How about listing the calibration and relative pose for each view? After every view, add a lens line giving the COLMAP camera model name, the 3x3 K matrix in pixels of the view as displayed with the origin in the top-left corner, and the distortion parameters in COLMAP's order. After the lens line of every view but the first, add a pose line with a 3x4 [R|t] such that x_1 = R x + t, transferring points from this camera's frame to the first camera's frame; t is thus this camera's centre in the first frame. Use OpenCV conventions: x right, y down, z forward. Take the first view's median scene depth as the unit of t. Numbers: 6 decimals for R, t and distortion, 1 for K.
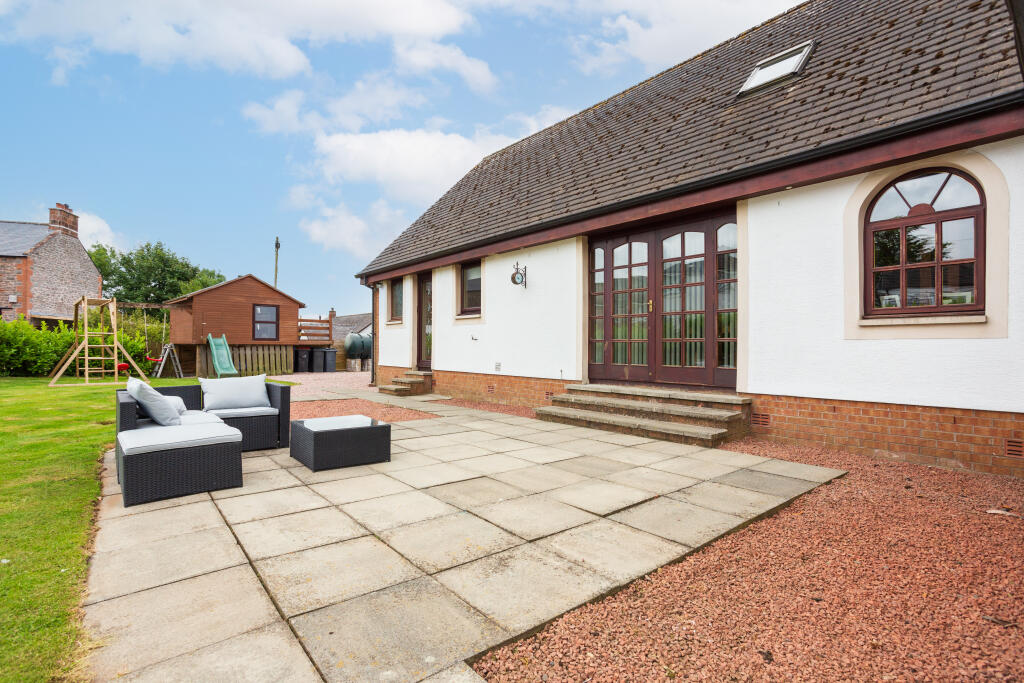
lens RADIAL K [[498.3, 0, 508.9], [0, 498.3, 341.3], [0, 0, 1]] dist [-0.006438, 0.004646]
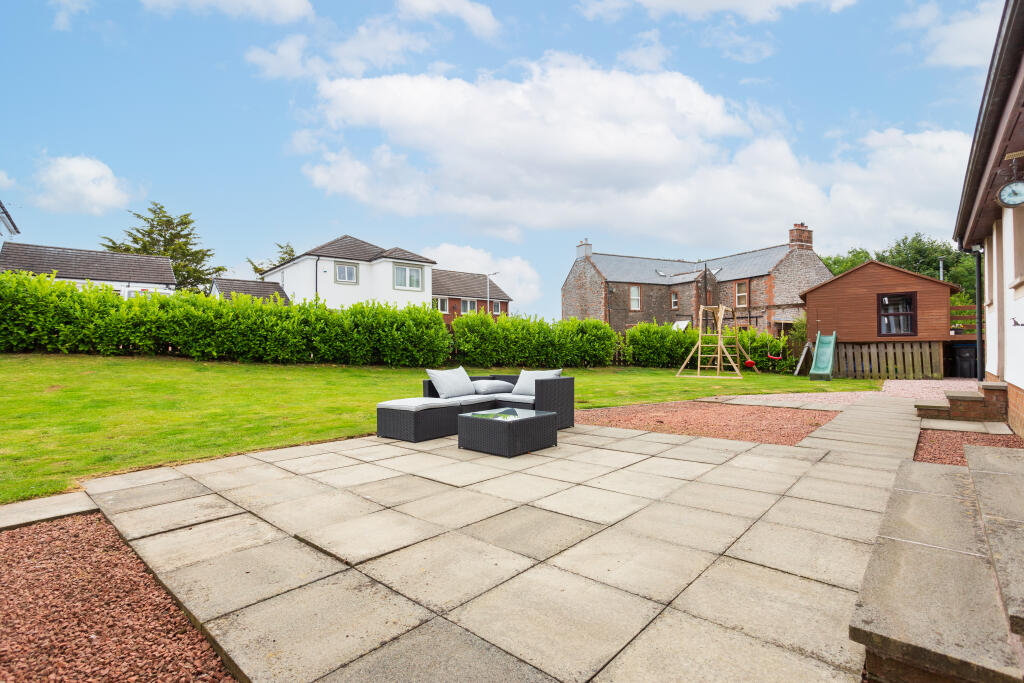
lens RADIAL K [[498.3, 0, 515.8], [0, 498.3, 343.1], [0, 0, 1]] dist [-0.006438, 0.004646]
pose [[0.133085, -0.017176, -0.990956, 0.328614], [0.022200, 0.999651, -0.014346, 0.010152], [0.990856, -0.020090, 0.133420, 0.376551]]
